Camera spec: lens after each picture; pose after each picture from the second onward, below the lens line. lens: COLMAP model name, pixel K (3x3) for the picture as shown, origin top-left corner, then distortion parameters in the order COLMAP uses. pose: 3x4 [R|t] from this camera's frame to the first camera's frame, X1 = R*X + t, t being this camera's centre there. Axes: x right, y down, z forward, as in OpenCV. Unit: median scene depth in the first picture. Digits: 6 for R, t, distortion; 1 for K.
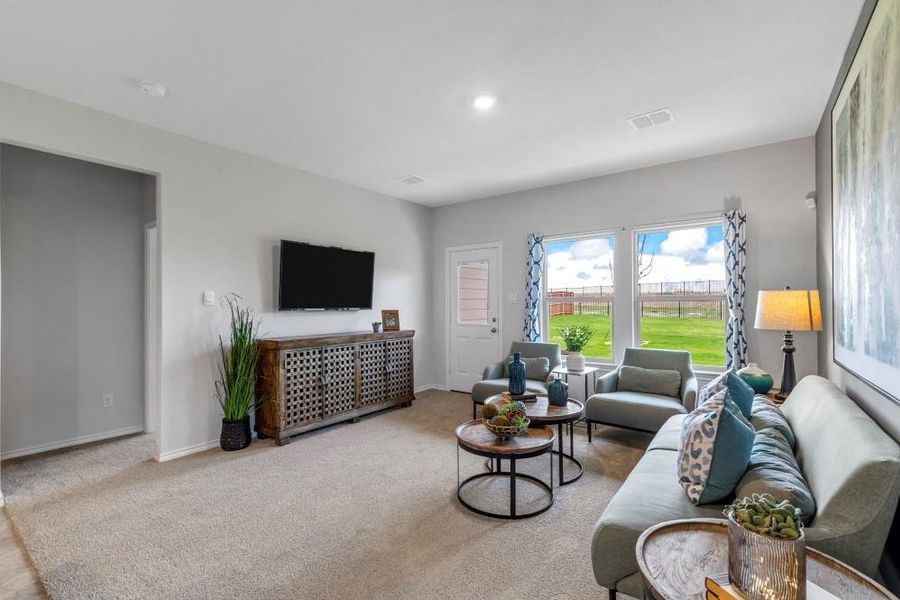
lens RADIAL K [[405.3, 0, 448.4], [0, 405.3, 304.2], [0, 0, 1]] dist [0.005592, -0.000927]
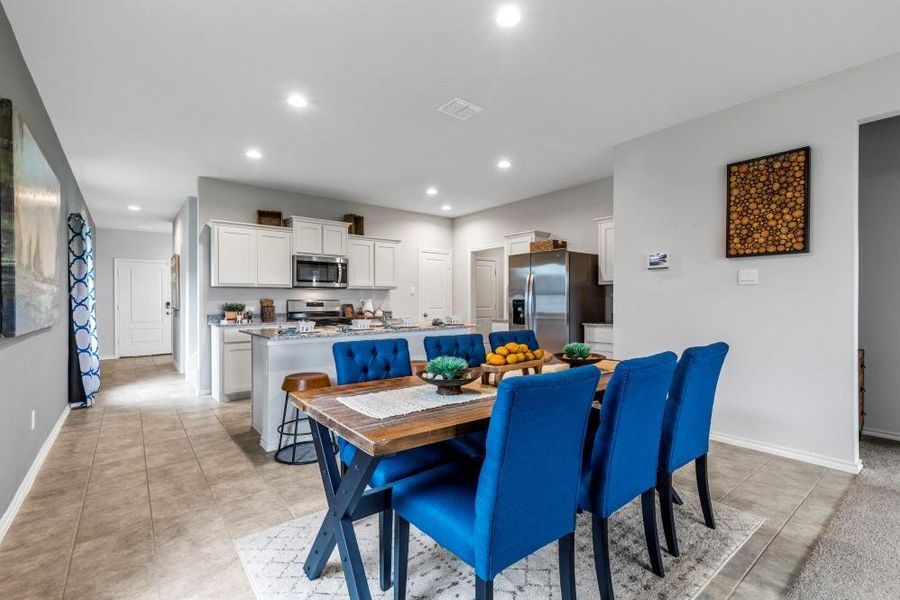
lens RADIAL K [[405.3, 0, 451.3], [0, 405.3, 302.4], [0, 0, 1]] dist [0.005592, -0.000927]
pose [[-0.244908, 0.009427, -0.969501, 0.109173], [0.007028, 0.999944, 0.007948, 0.026852], [0.969521, -0.004867, -0.244960, 0.165648]]
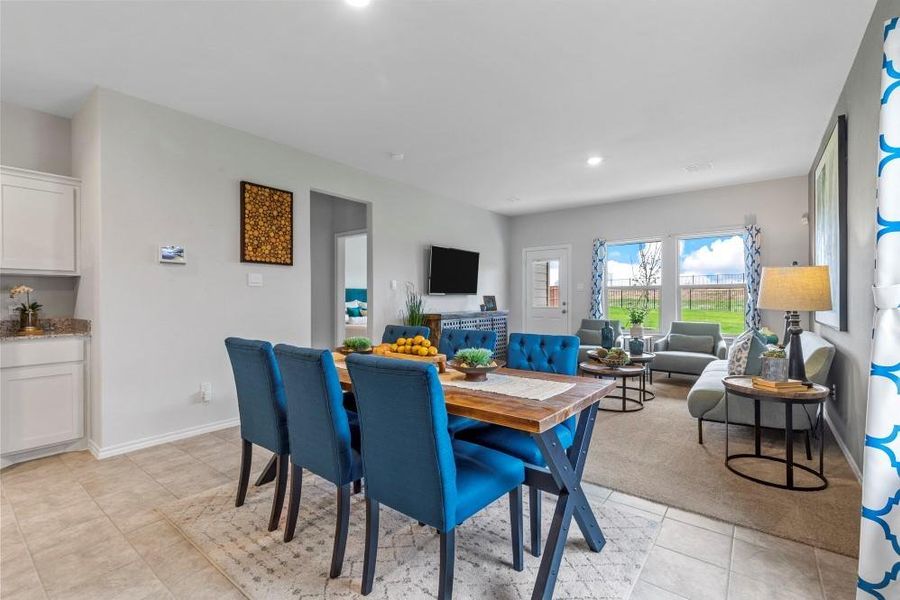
lens RADIAL K [[405.3, 0, 447.0], [0, 405.3, 300.5], [0, 0, 1]] dist [0.005592, -0.000927]
pose [[0.999932, 0.001442, -0.011576, -0.352168], [-0.001370, 0.999980, 0.006191, 0.029759], [0.011585, -0.006175, 0.999914, -0.444333]]
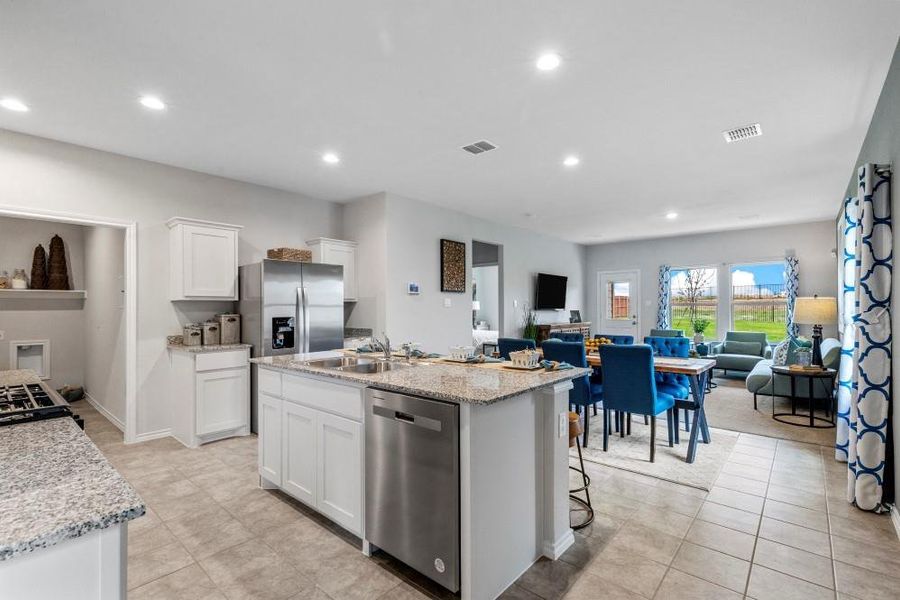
lens RADIAL K [[405.3, 0, 450.0], [0, 405.3, 306.8], [0, 0, 1]] dist [0.005592, -0.000927]
pose [[0.997237, 0.000557, -0.074277, -0.710860], [-0.000713, 0.999998, -0.002068, 0.004250], [0.074276, 0.002116, 0.997235, -0.964172]]
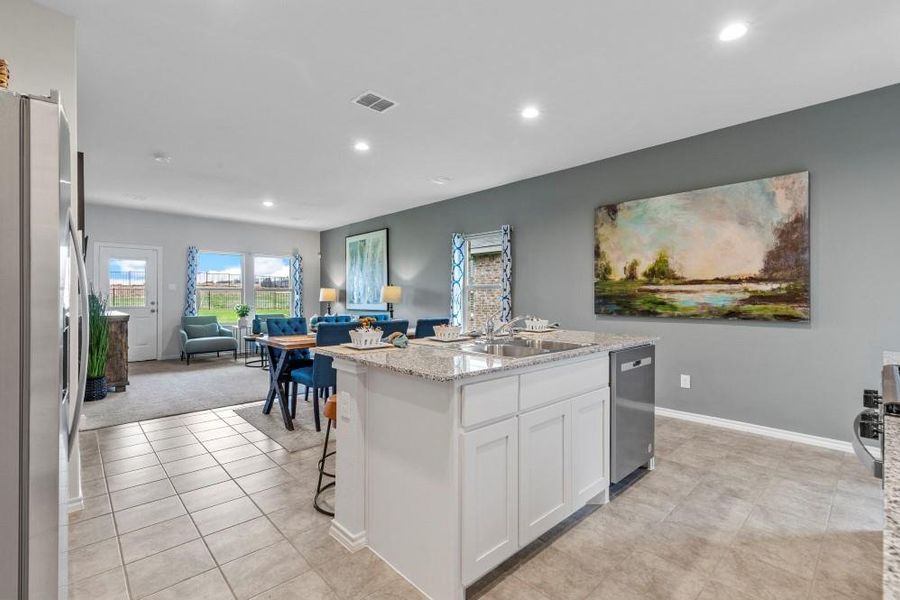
lens RADIAL K [[405.3, 0, 450.2], [0, 405.3, 295.5], [0, 0, 1]] dist [0.005592, -0.000927]
pose [[0.172254, 0.008487, 0.985016, -1.493407], [-0.004069, 0.999960, -0.007904, 0.029215], [-0.985044, -0.002647, 0.172282, -0.314347]]
